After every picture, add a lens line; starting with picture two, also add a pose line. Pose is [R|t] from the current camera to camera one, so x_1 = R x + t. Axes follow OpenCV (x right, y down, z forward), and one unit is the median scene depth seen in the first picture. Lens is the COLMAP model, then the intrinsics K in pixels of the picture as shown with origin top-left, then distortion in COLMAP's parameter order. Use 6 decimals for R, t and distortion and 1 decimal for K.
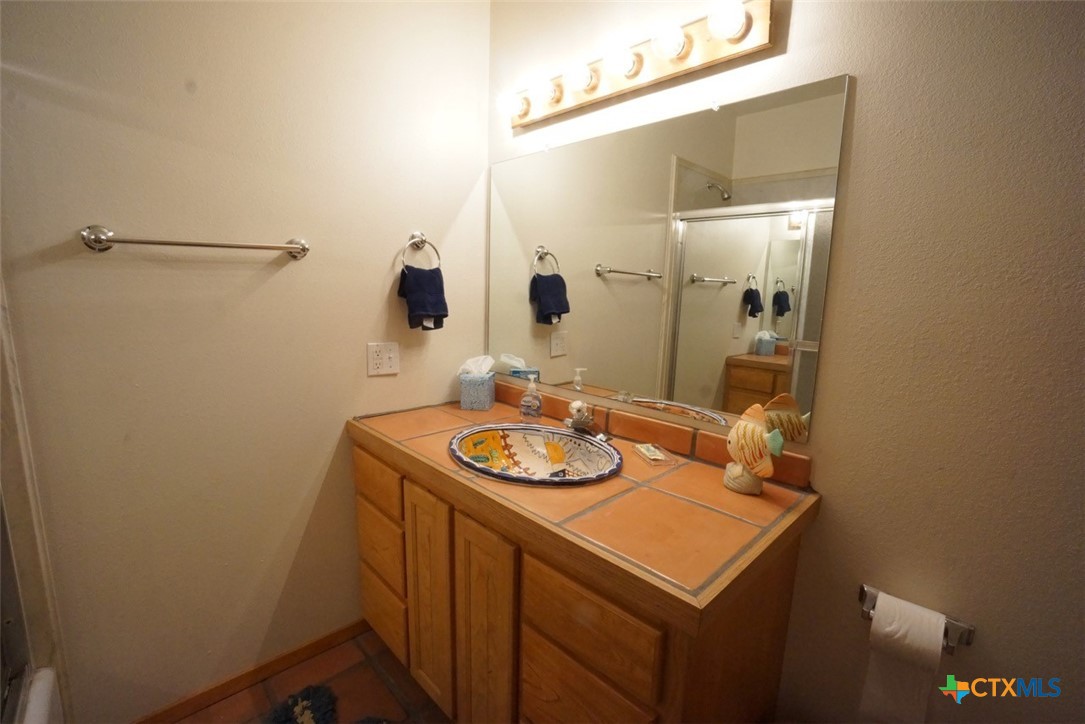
lens RADIAL K [[477.0, 0, 537.9], [0, 477.0, 365.2], [0, 0, 1]] dist [-0.062033, 0.022054]
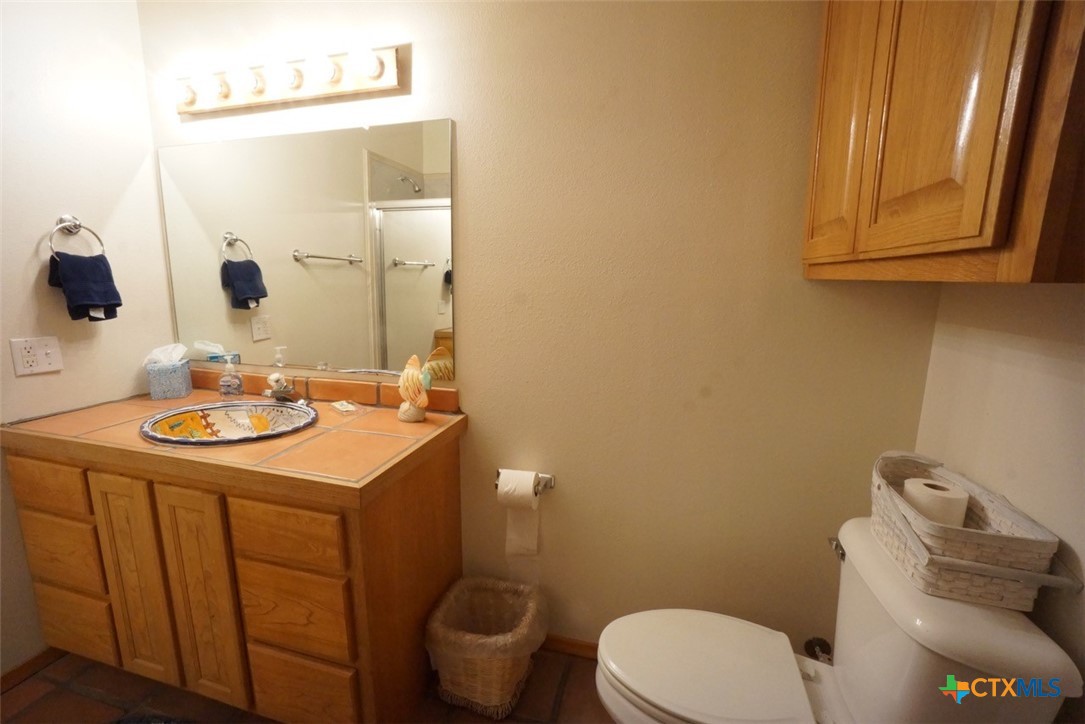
lens RADIAL K [[477.0, 0, 537.9], [0, 477.0, 365.2], [0, 0, 1]] dist [-0.062033, 0.022054]
pose [[0.856499, -0.109138, 0.504479, 0.055169], [0.091815, 0.994017, 0.059162, 0.044645], [-0.507917, -0.004353, 0.861395, -0.257674]]
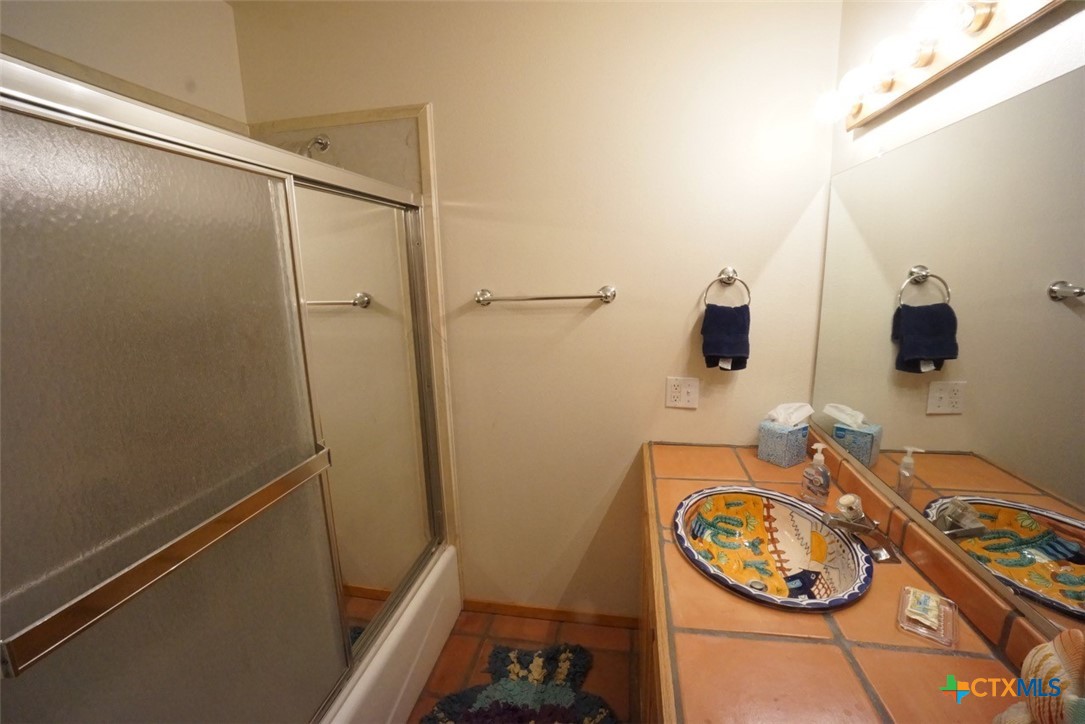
lens RADIAL K [[477.0, 0, 537.9], [0, 477.0, 365.2], [0, 0, 1]] dist [-0.062033, 0.022054]
pose [[0.585366, 0.119629, -0.801895, 0.344707], [-0.085808, 0.992641, 0.085447, -0.147007], [0.806215, 0.018791, 0.591324, 0.138185]]
